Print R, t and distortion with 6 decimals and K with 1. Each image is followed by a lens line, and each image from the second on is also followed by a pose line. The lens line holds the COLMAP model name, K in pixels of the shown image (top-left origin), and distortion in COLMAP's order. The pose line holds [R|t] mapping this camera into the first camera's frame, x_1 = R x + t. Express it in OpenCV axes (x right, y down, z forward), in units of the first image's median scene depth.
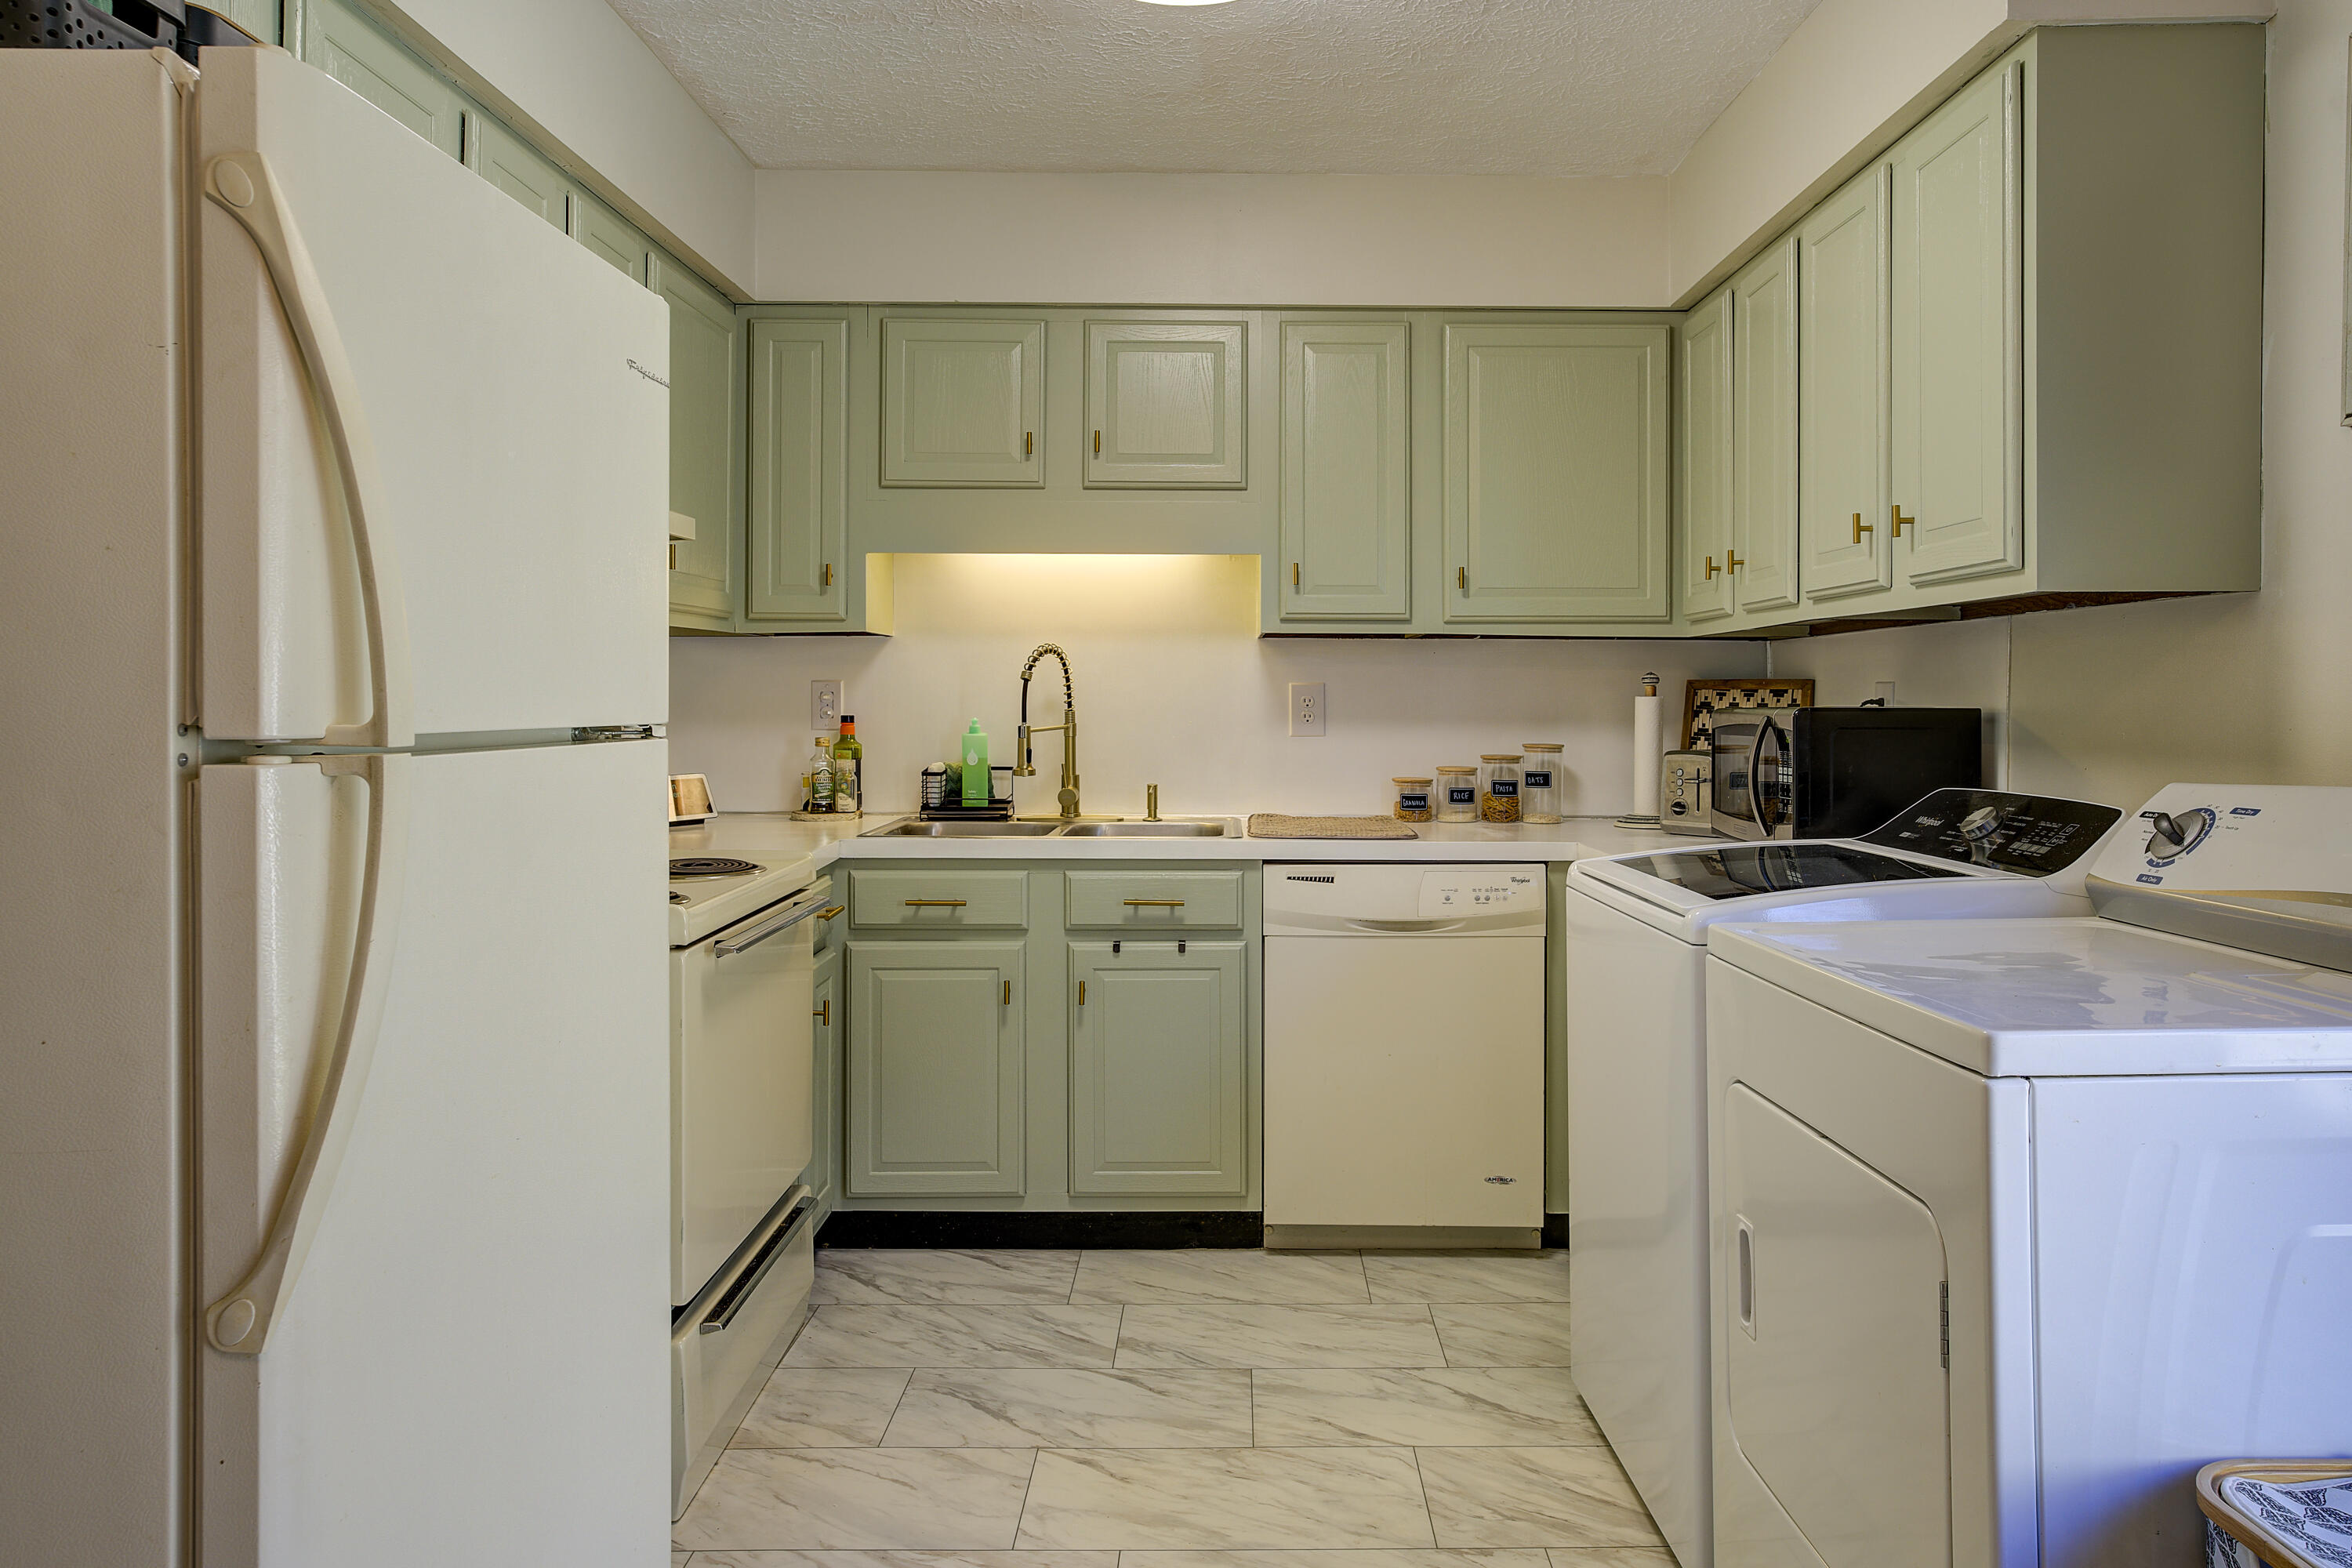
lens RADIAL K [[1605.4, 0, 1267.3], [0, 1605.4, 695.2], [0, 0, 1]] dist [-0.023136, 0.034820]
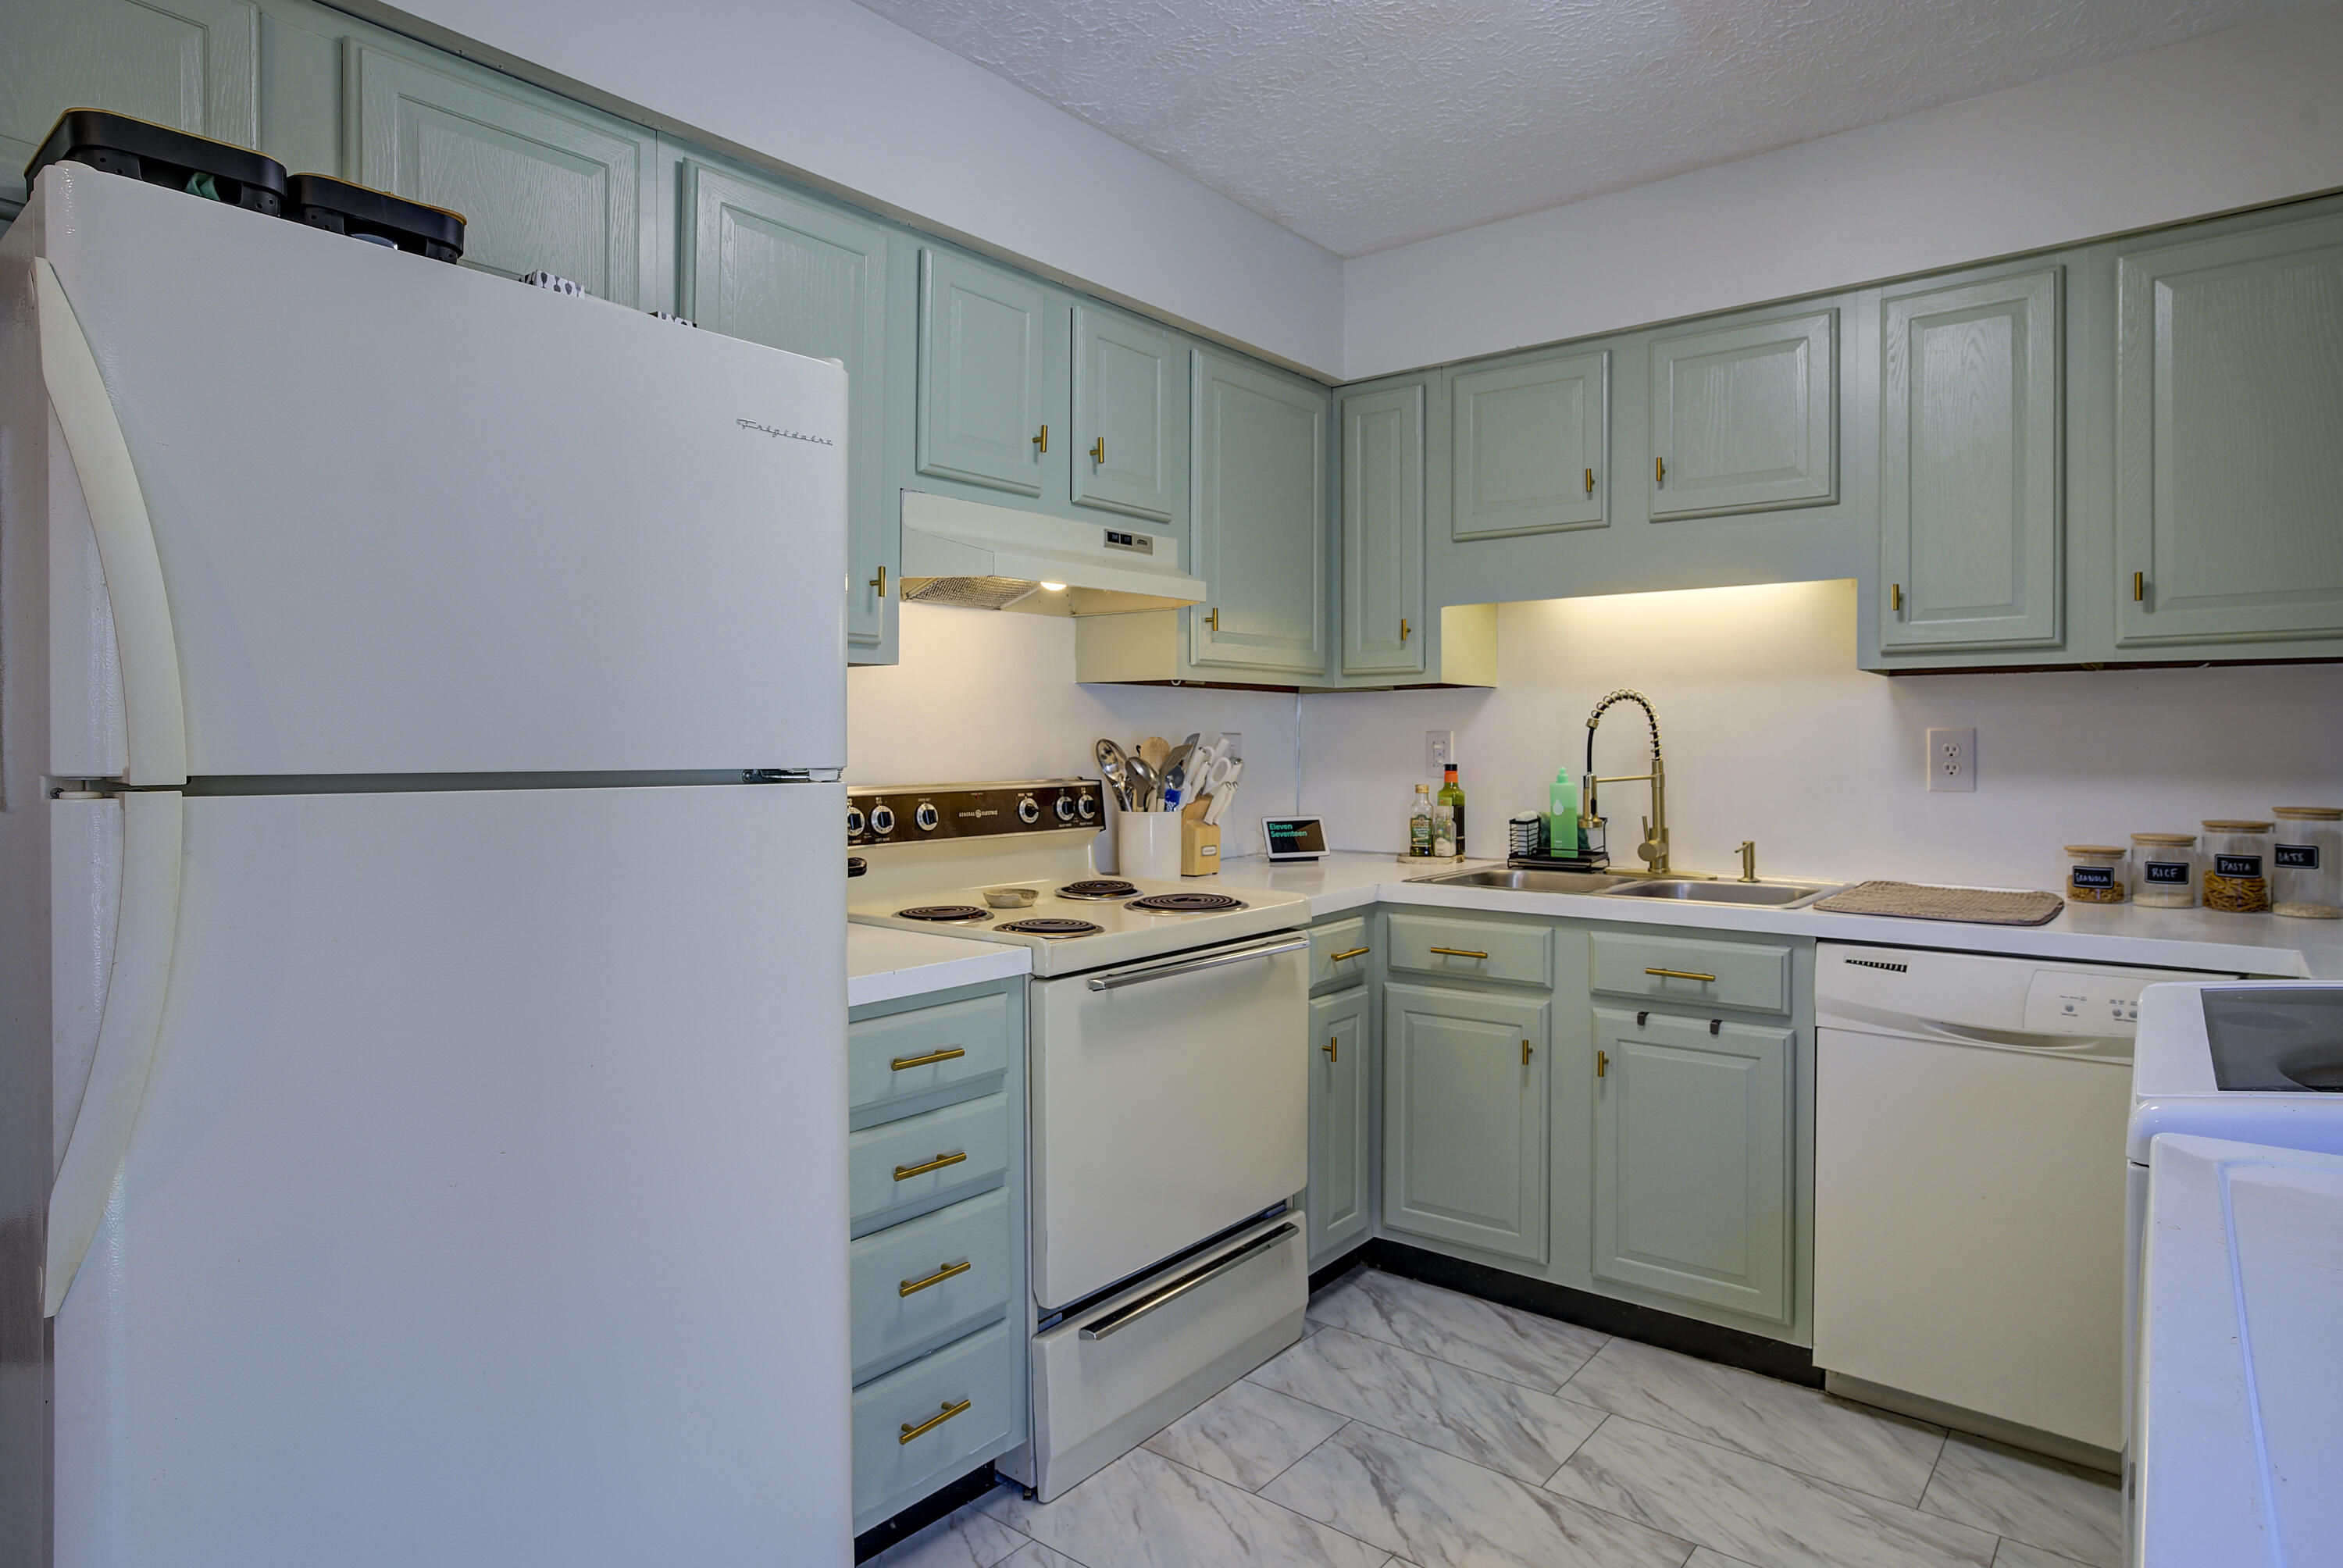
lens RADIAL K [[1334.2, 0, 1191.3], [0, 1334.2, 760.7], [0, 0, 1]] dist [-0.043769, 0.027779]
pose [[0.769675, 0.003289, -0.638428, 0.188615], [0.002583, 0.999963, 0.008265, 0.003300], [0.638431, -0.008010, 0.769637, 0.256444]]
